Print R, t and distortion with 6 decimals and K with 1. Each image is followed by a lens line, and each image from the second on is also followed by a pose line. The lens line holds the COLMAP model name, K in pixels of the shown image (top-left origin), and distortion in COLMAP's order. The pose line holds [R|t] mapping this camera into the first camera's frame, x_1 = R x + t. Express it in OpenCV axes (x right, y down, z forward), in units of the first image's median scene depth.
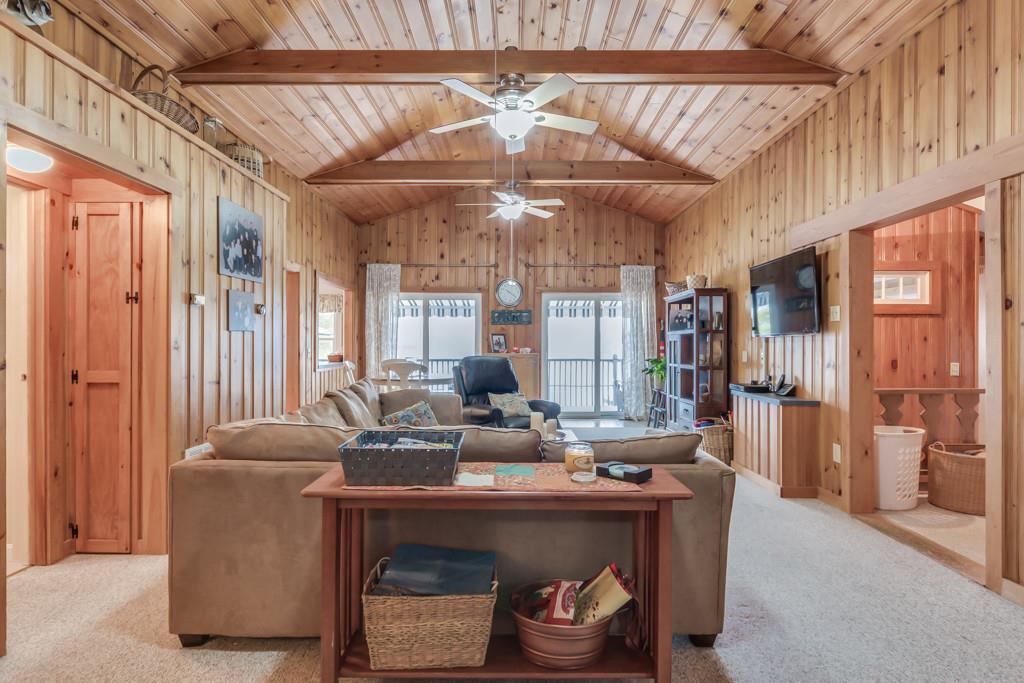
lens RADIAL K [[543.6, 0, 517.2], [0, 543.6, 343.5], [0, 0, 1]] dist [0.001634, -0.000792]
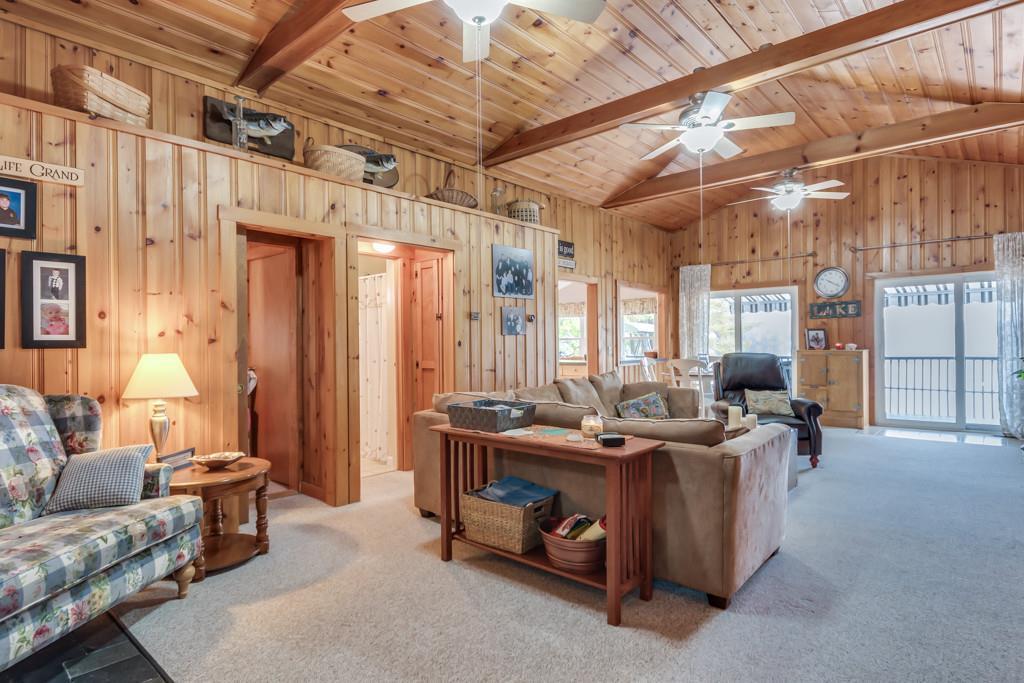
lens RADIAL K [[555.3, 0, 512.0], [0, 555.3, 341.5], [0, 0, 1]] dist [0.000675, -0.000576]
pose [[0.747123, -0.014001, -0.664538, 0.206490], [0.014706, 0.999882, -0.004532, 0.000344], [0.664523, -0.006387, 0.747241, -0.038256]]
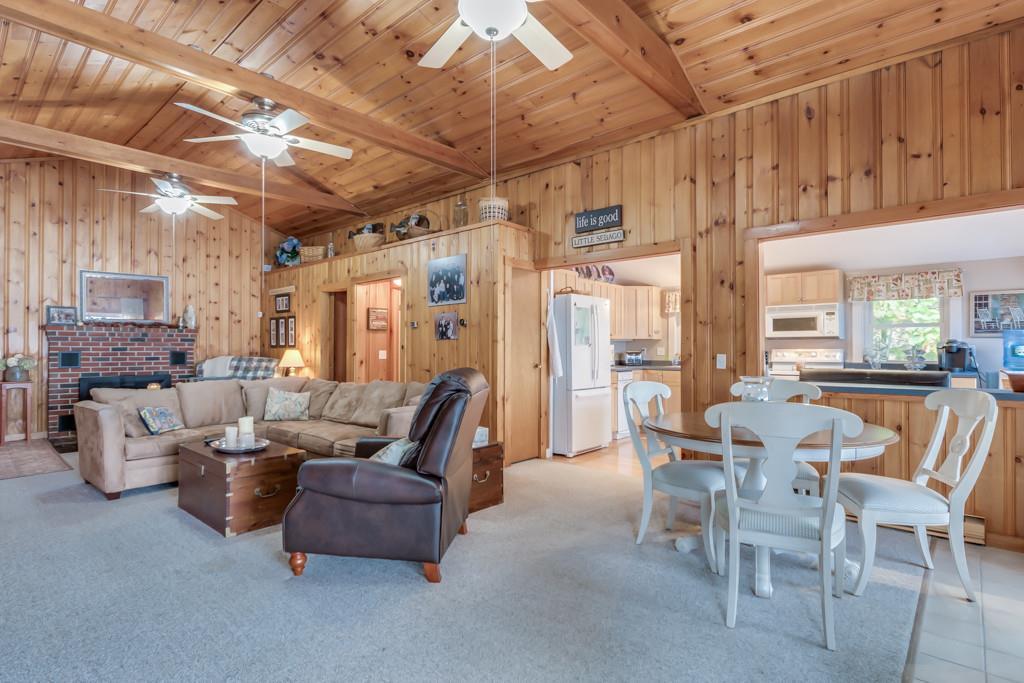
lens RADIAL K [[515.6, 0, 513.8], [0, 515.6, 345.3], [0, 0, 1]] dist [0.000760, -0.001129]
pose [[-0.667254, -0.008210, -0.744785, 0.200643], [0.000147, 0.999938, -0.011154, 0.004563], [0.744830, -0.007552, -0.667212, 0.965553]]
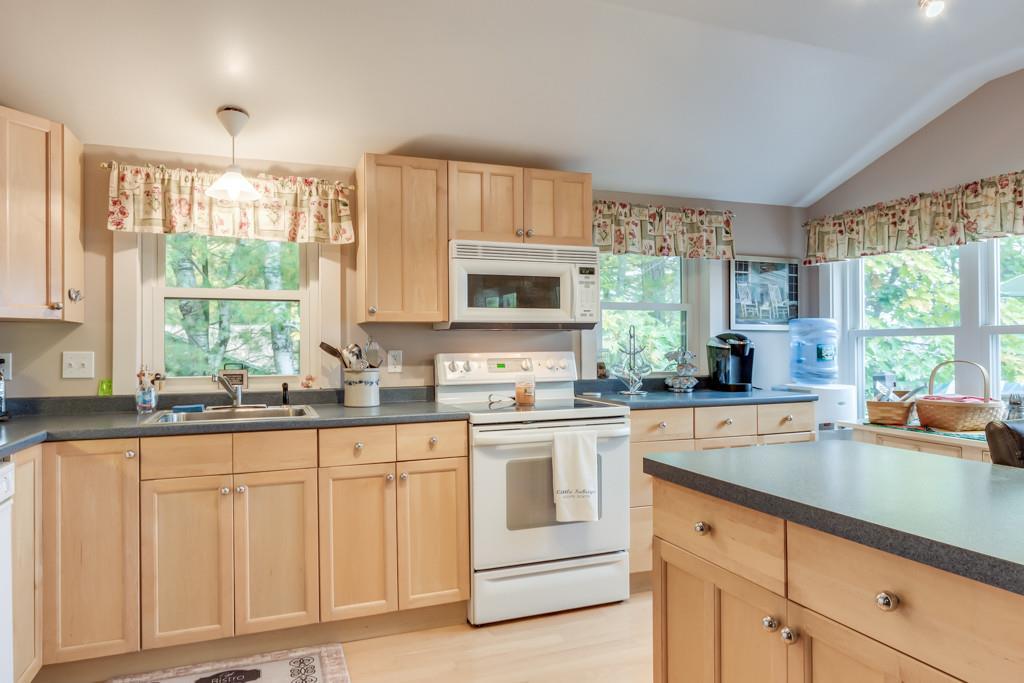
lens RADIAL K [[645.5, 0, 512.0], [0, 645.5, 341.5], [0, 0, 1]] dist [-0.002578, -0.000836]
pose [[0.349700, -0.013007, -0.936772, -0.262910], [0.010448, 0.999896, -0.009983, -0.000881], [0.936804, -0.006296, 0.349799, 0.643183]]
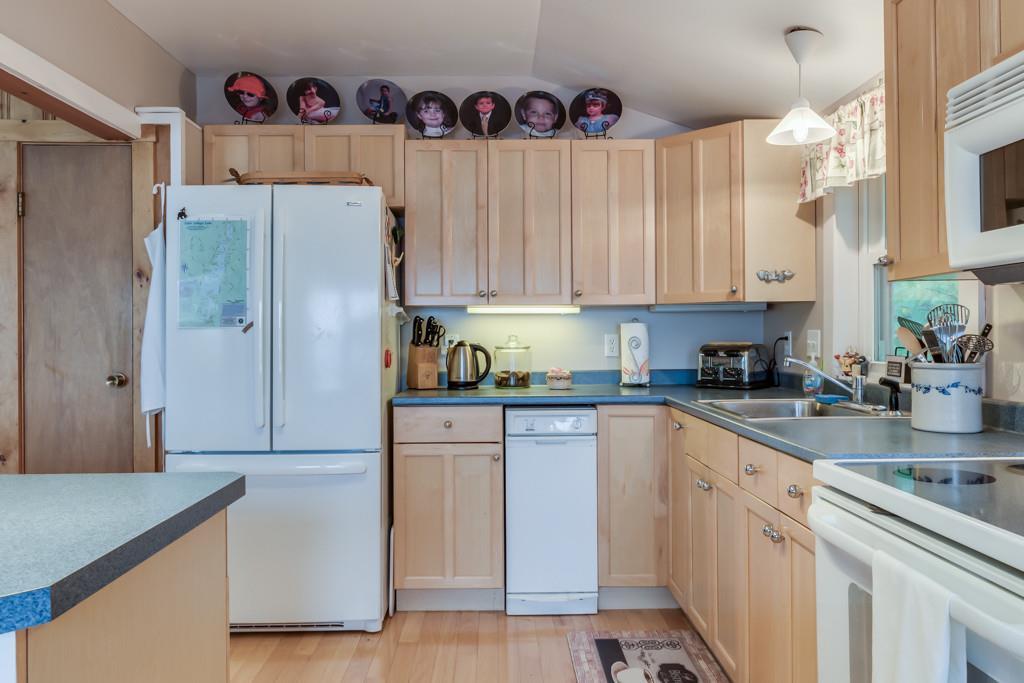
lens RADIAL K [[727.4, 0, 511.0], [0, 727.4, 329.7], [0, 0, 1]] dist [-0.000860, -0.000282]
pose [[-0.999767, 0.003238, -0.021363, -0.492042], [0.003406, 0.999964, -0.007832, 0.000702], [0.021337, -0.007903, -0.999741, 0.918390]]
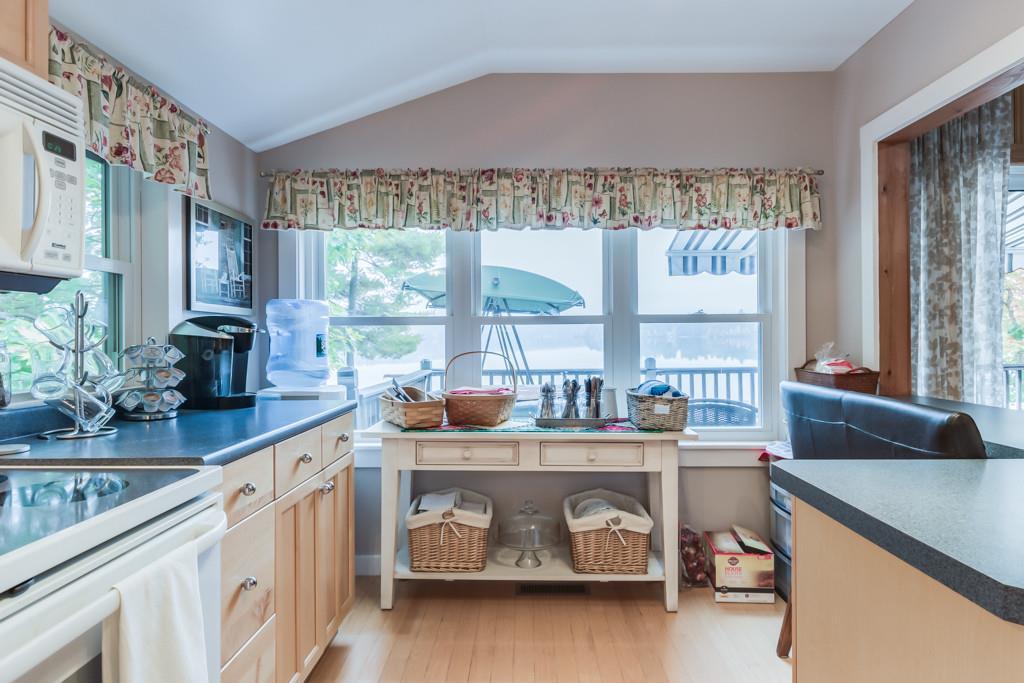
lens RADIAL K [[621.6, 0, 528.1], [0, 621.6, 334.6], [0, 0, 1]] dist [0.000447, -0.001426]
pose [[0.999947, -0.010041, -0.002436, -0.494056], [0.010044, 0.999949, 0.001167, -0.000309], [0.002424, -0.001192, 0.999996, 0.671237]]
